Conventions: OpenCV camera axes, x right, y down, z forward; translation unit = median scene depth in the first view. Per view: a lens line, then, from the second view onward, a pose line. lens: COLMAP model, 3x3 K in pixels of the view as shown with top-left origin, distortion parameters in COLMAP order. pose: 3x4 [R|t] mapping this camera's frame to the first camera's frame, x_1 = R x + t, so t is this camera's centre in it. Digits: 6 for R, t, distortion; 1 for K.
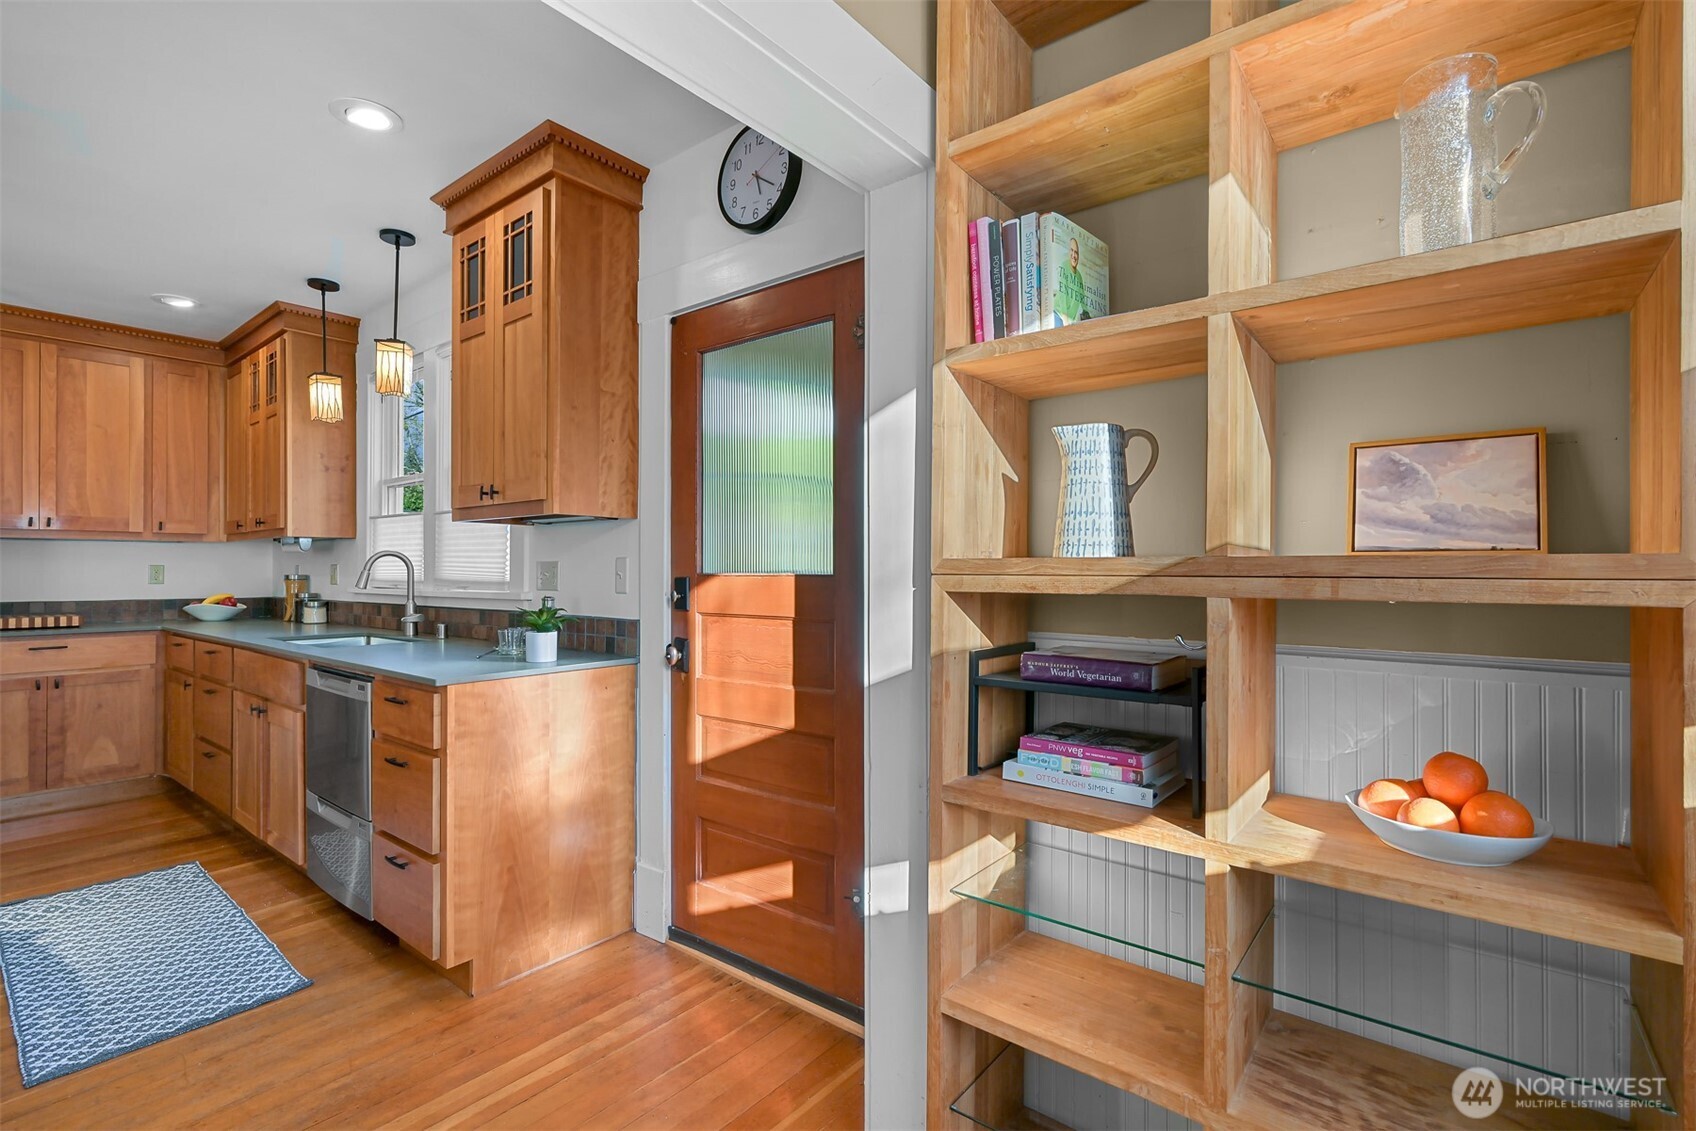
lens RADIAL K [[784.7, 0, 848.0], [0, 784.7, 565.5], [0, 0, 1]] dist [0.000445, 0.000069]
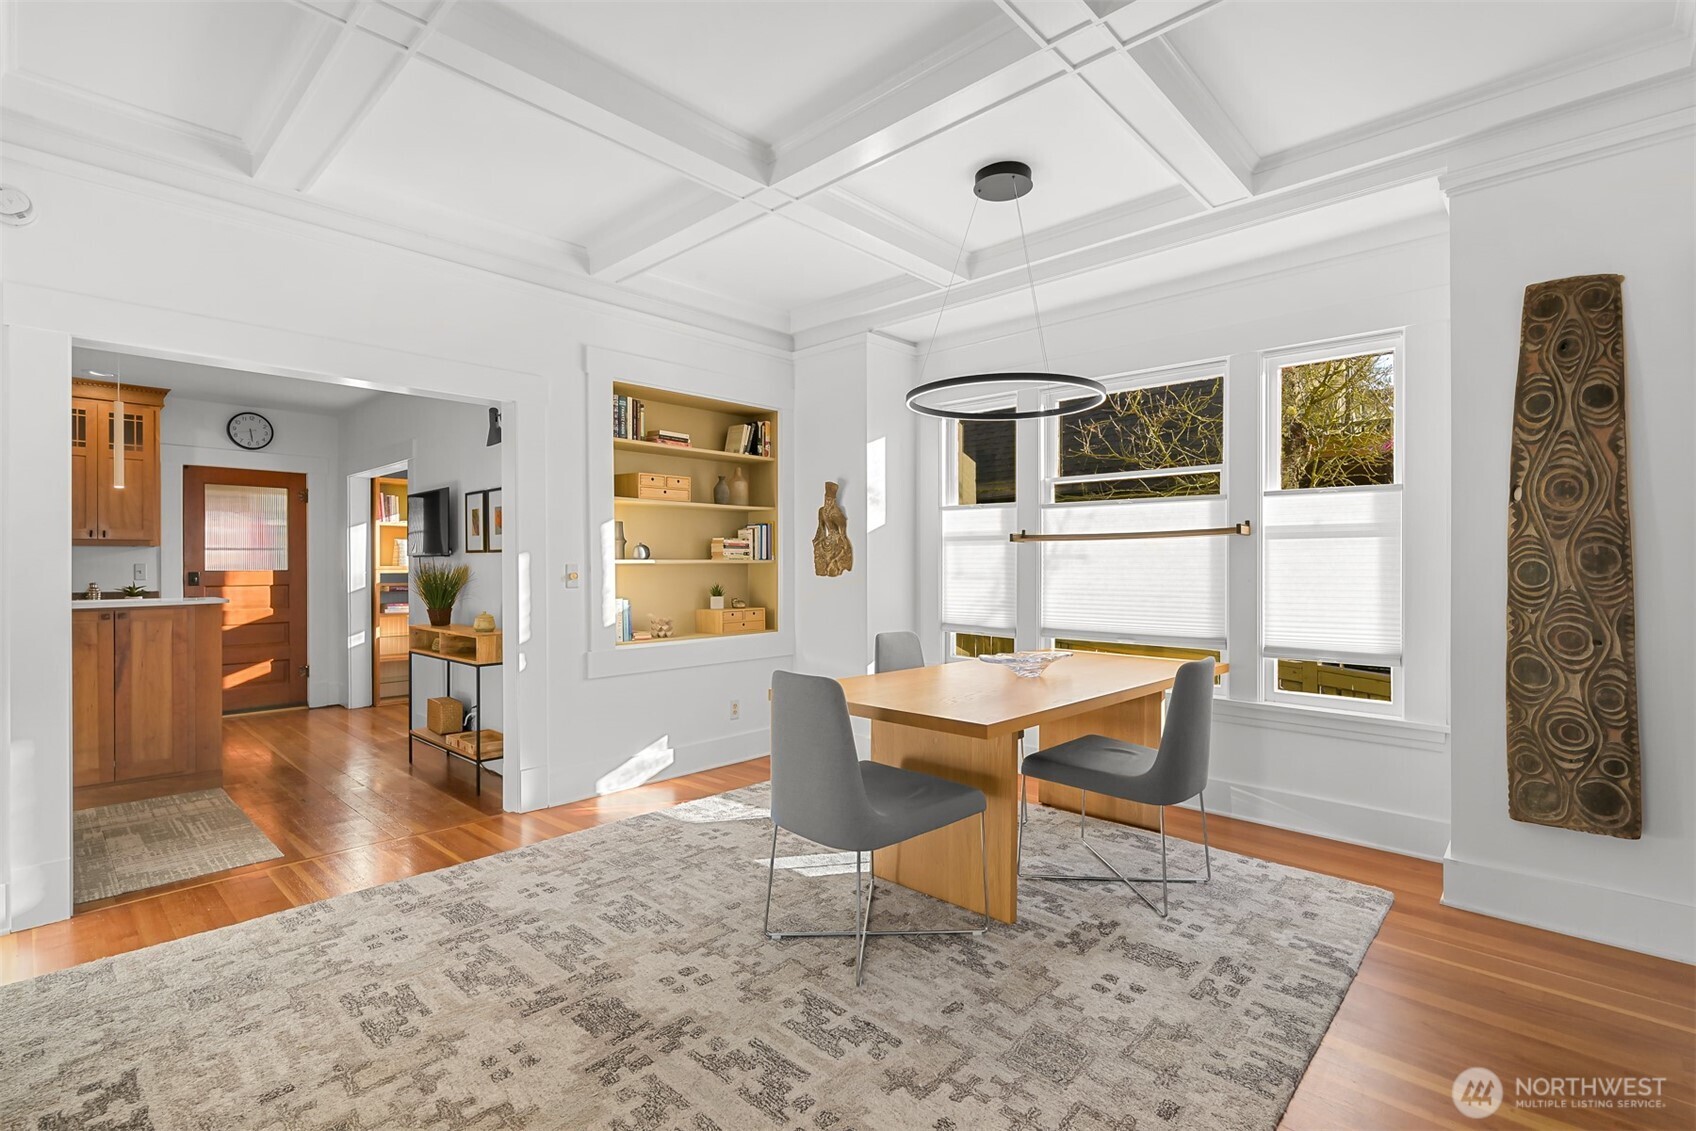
lens RADIAL K [[771.0, 0, 848.0], [0, 771.0, 565.5], [0, 0, 1]] dist [0.000512, 0.000065]
pose [[0.074615, -0.007494, 0.997184, -1.647866], [-0.010681, 0.999908, 0.008314, -0.030145], [-0.997155, -0.011271, 0.074529, -0.829908]]
